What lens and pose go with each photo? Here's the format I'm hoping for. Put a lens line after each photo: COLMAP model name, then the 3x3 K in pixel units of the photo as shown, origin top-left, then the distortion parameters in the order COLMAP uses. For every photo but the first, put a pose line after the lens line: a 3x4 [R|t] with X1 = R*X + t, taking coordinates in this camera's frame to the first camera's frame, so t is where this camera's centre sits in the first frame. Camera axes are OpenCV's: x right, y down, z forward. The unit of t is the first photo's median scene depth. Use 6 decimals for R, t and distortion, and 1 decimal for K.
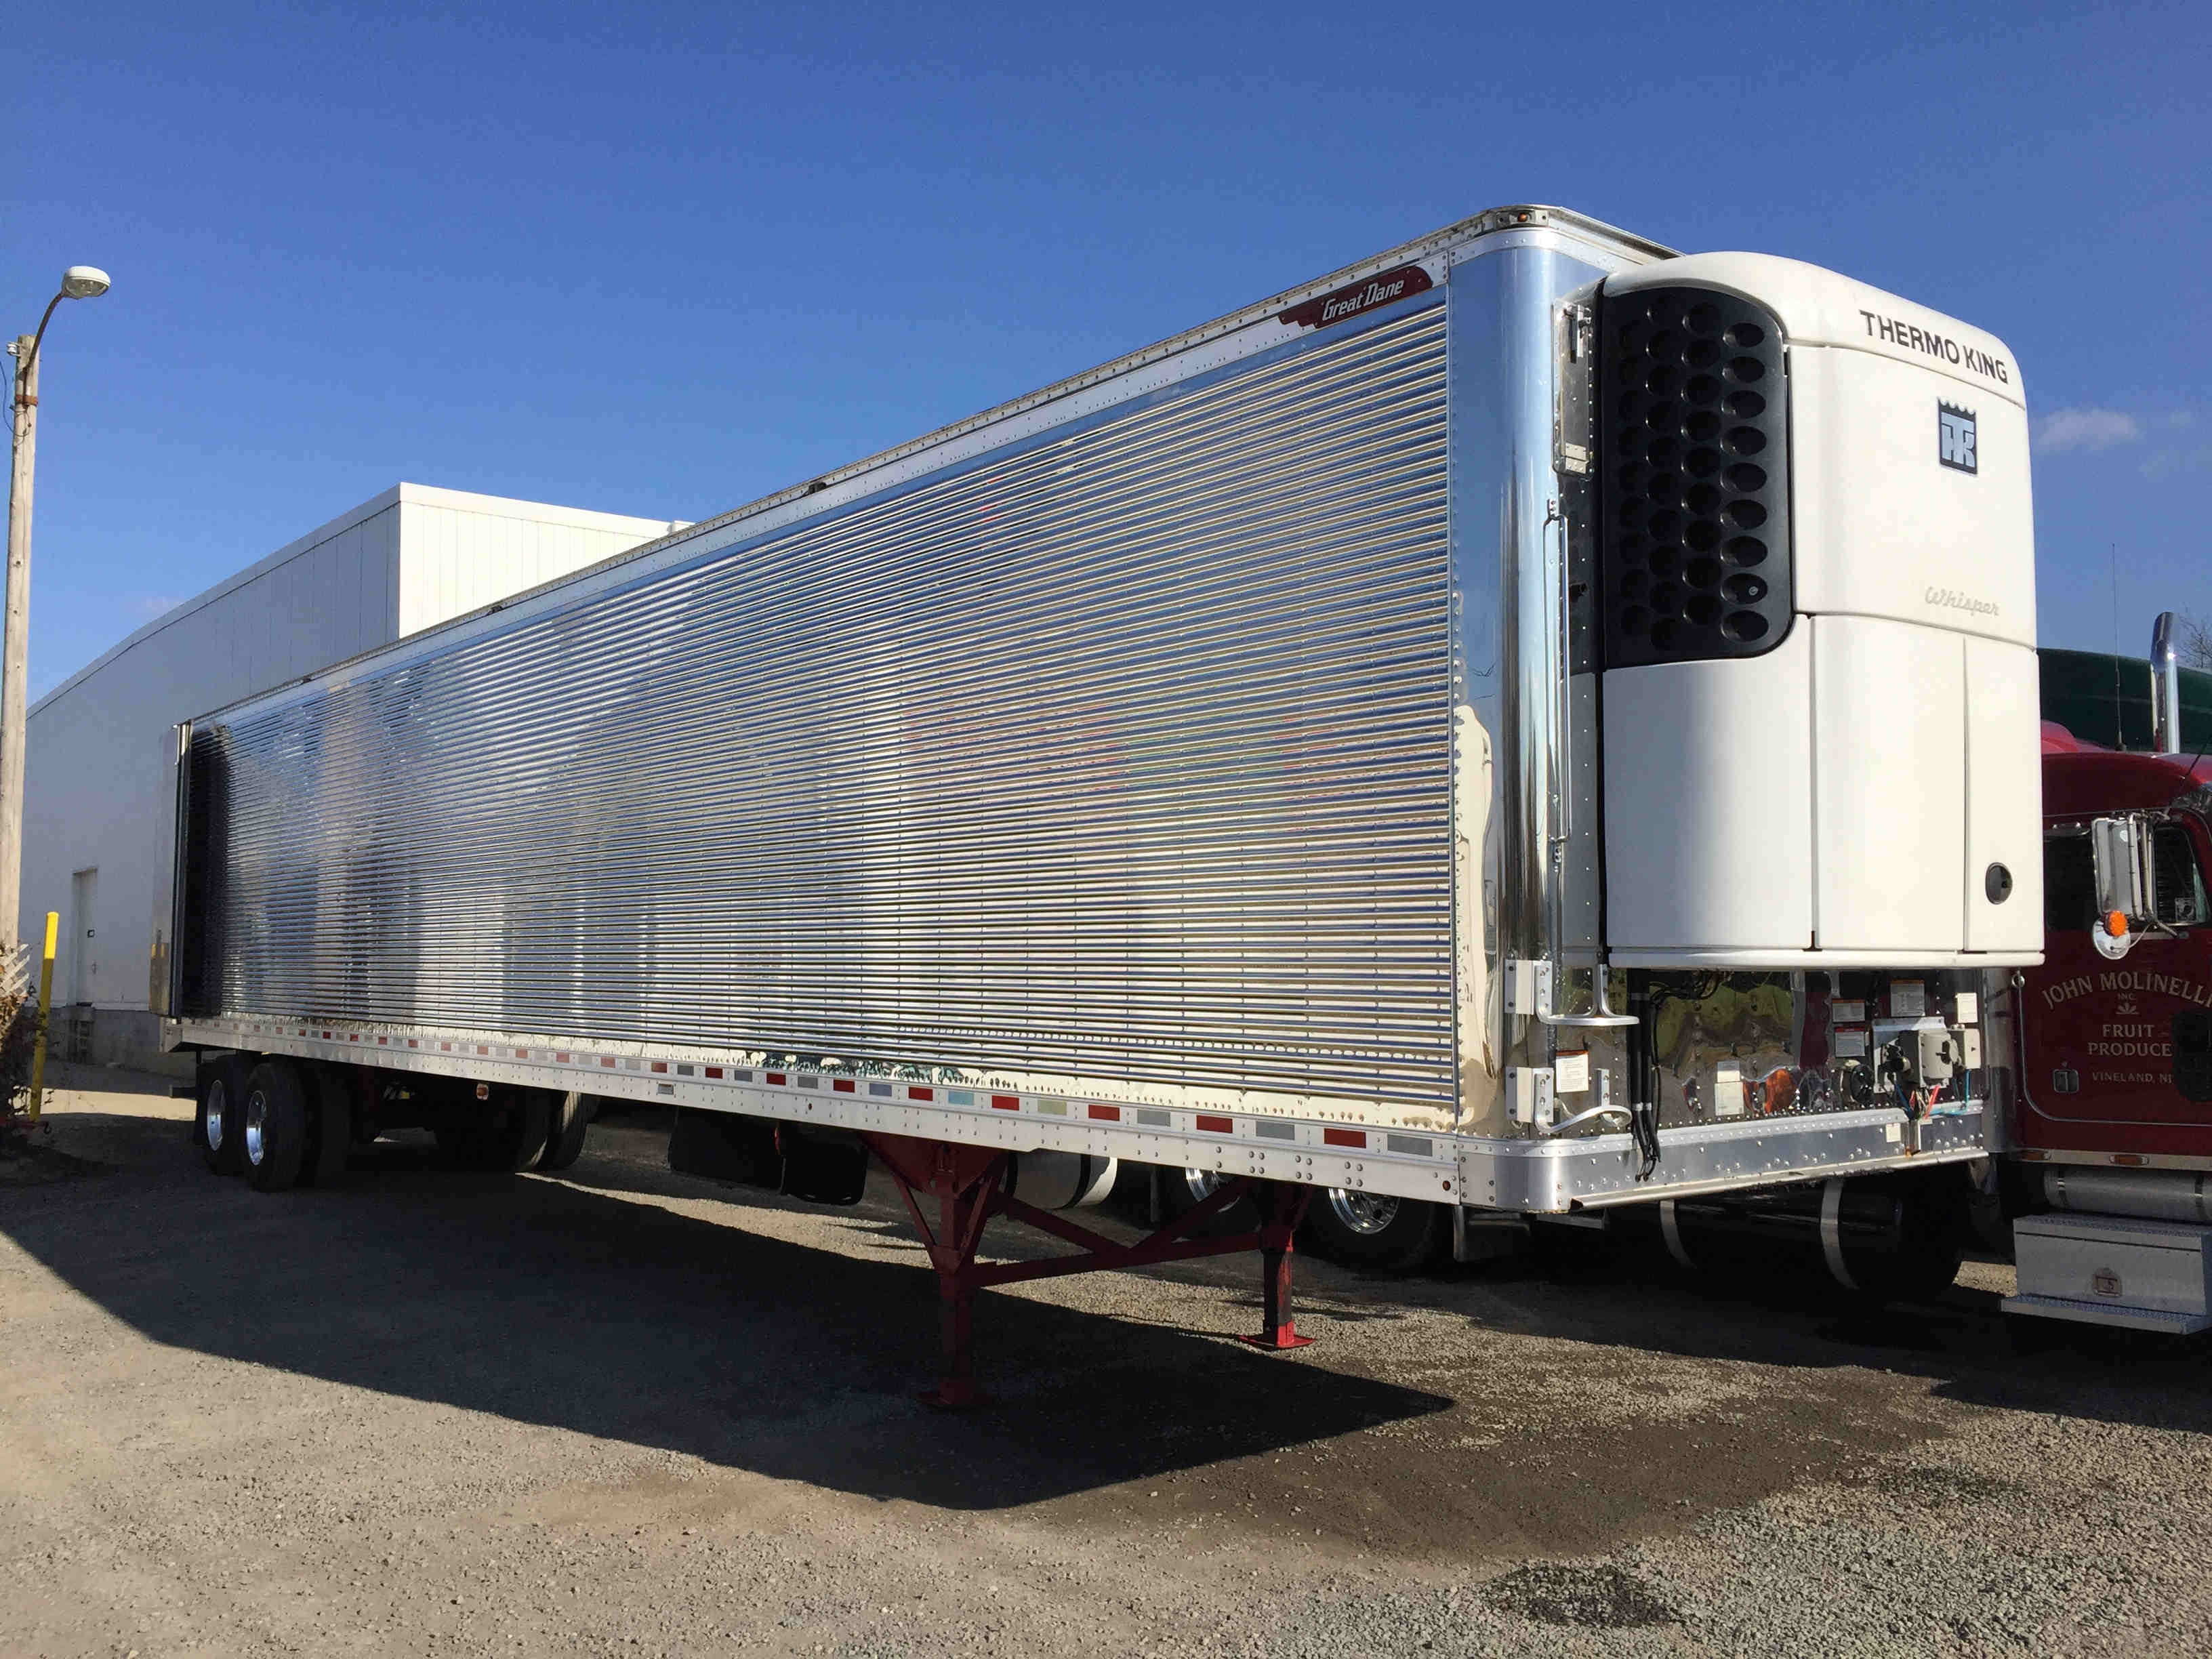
lens RADIAL K [[1930.5, 0, 1106.0], [0, 1930.5, 829.5], [0, 0, 1]] dist [-0.002362, -0.000051]
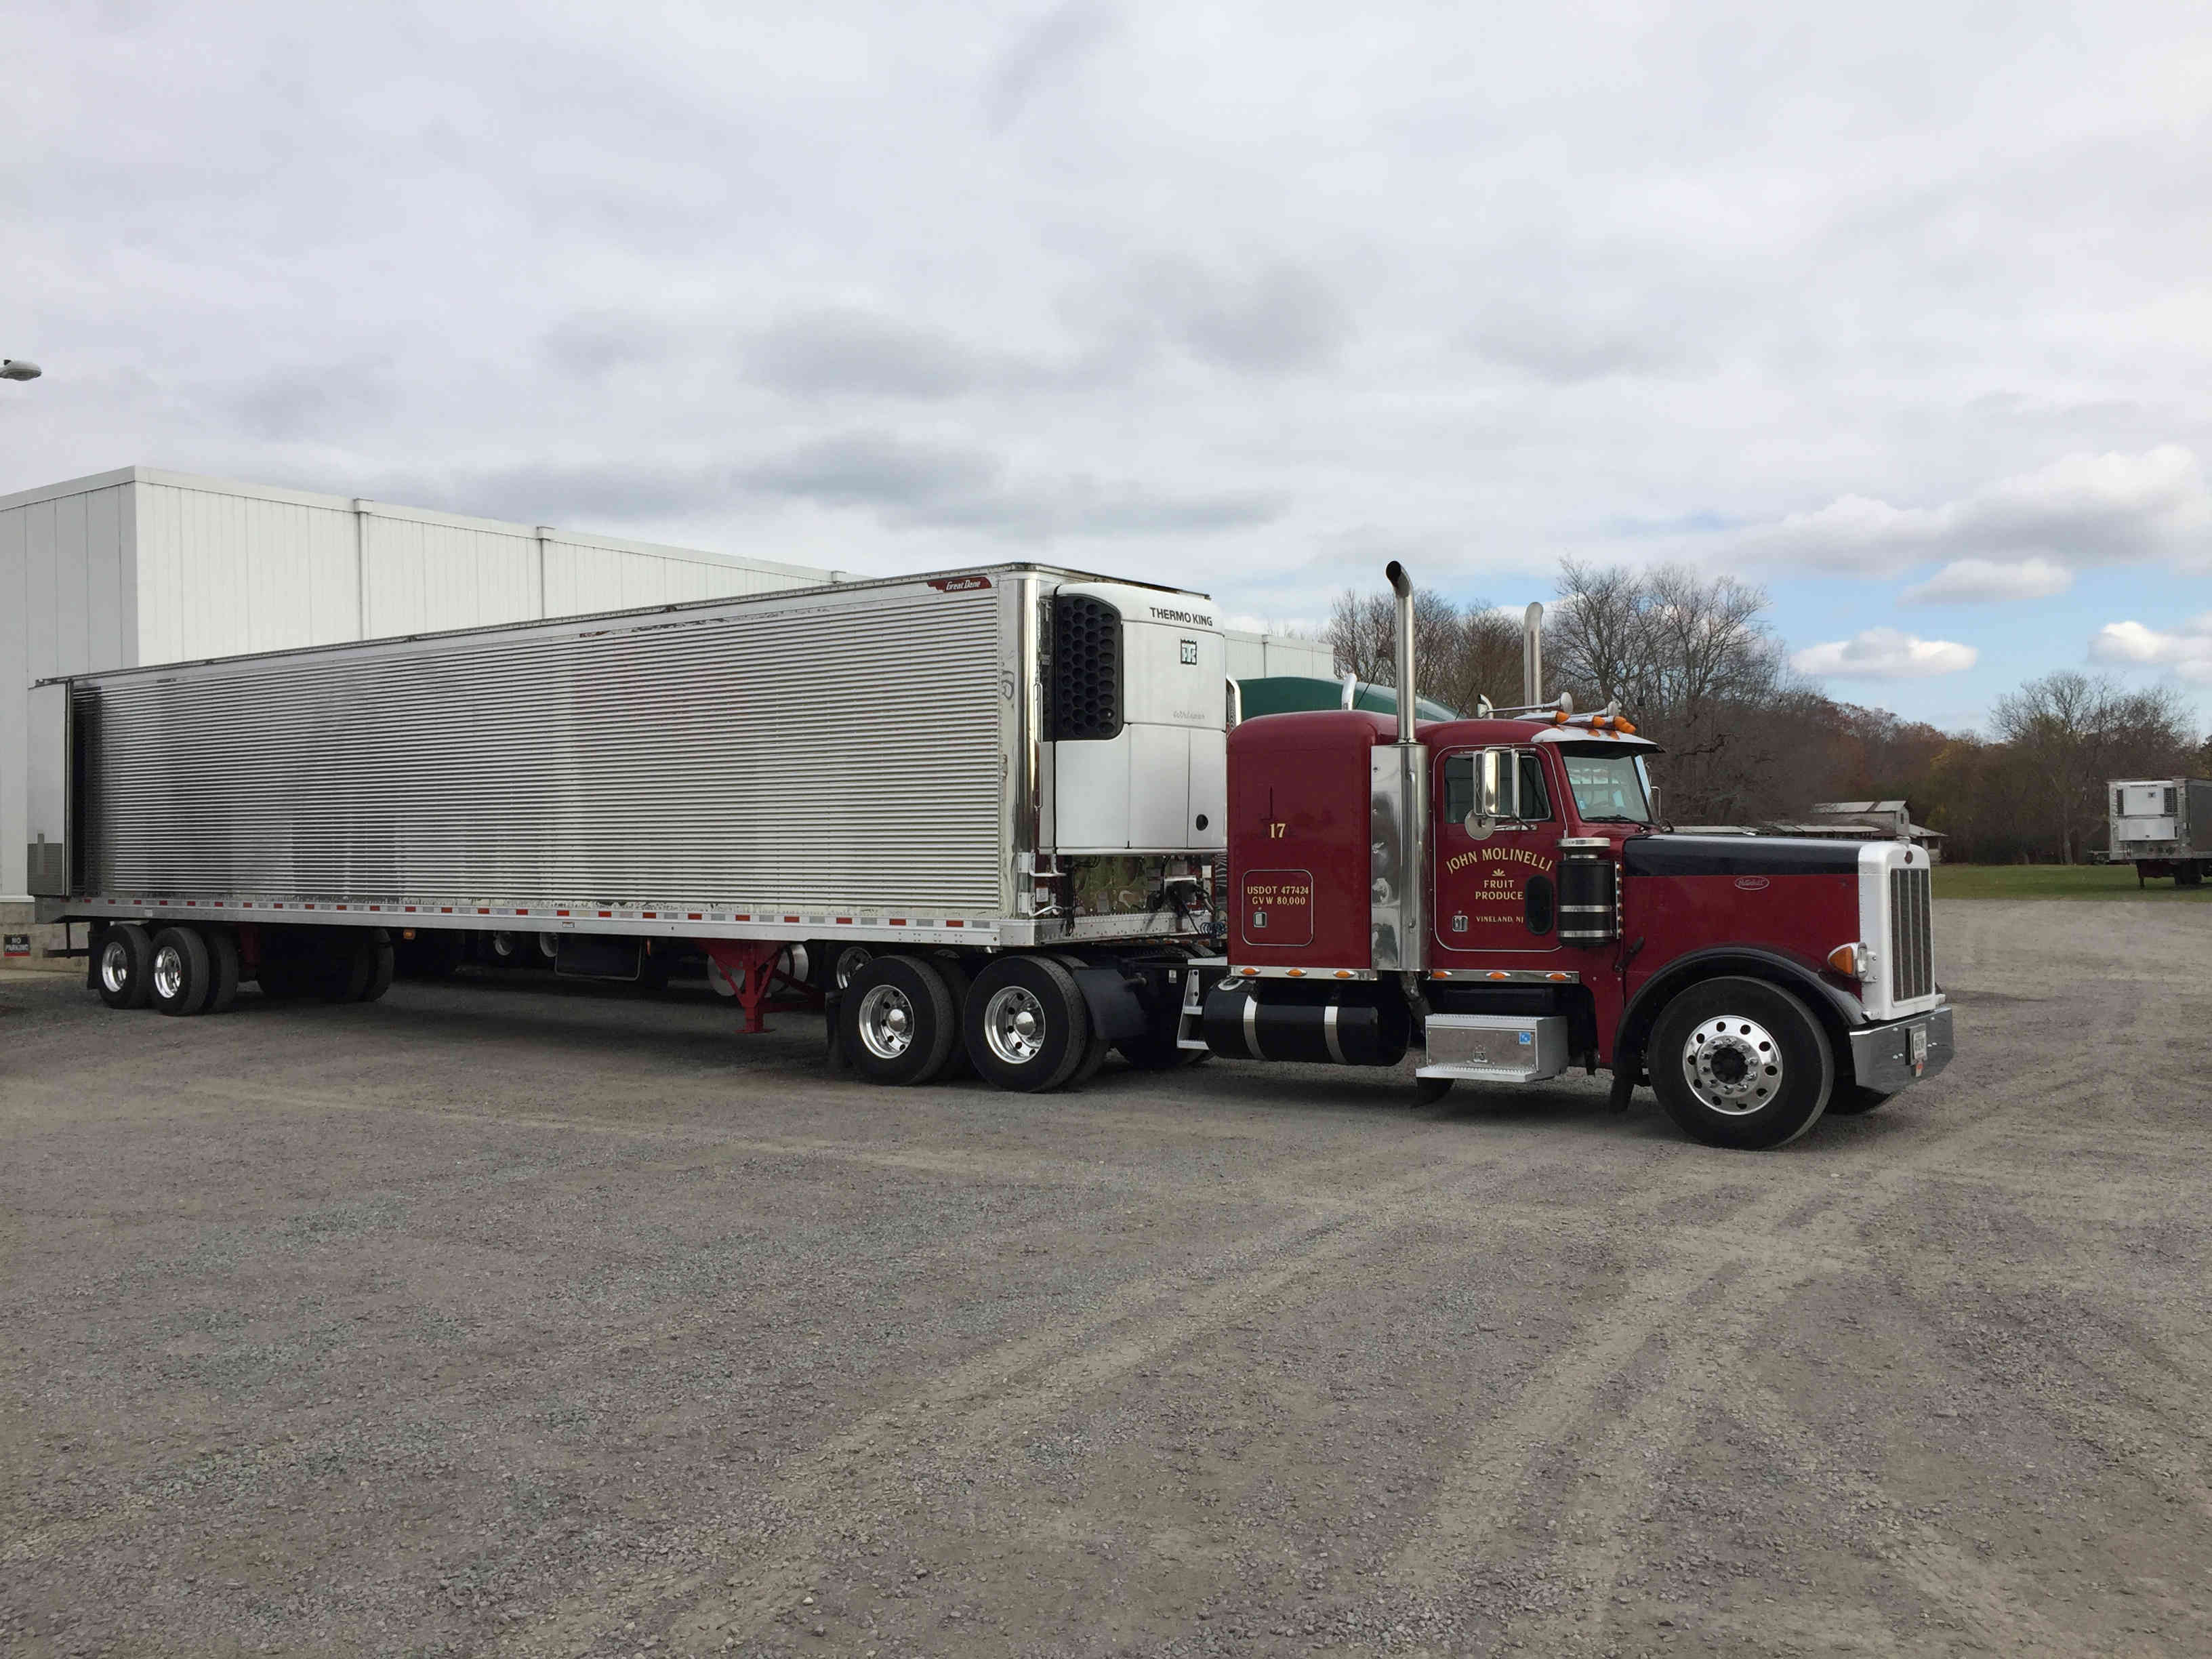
lens RADIAL K [[1930.5, 0, 1106.0], [0, 1930.5, 829.5], [0, 0, 1]] dist [-0.002362, -0.000051]
pose [[0.977463, -0.007308, 0.210980, -0.226144], [-0.006458, 0.997898, 0.064483, -0.131818], [-0.211007, -0.064392, 0.975361, -1.565642]]
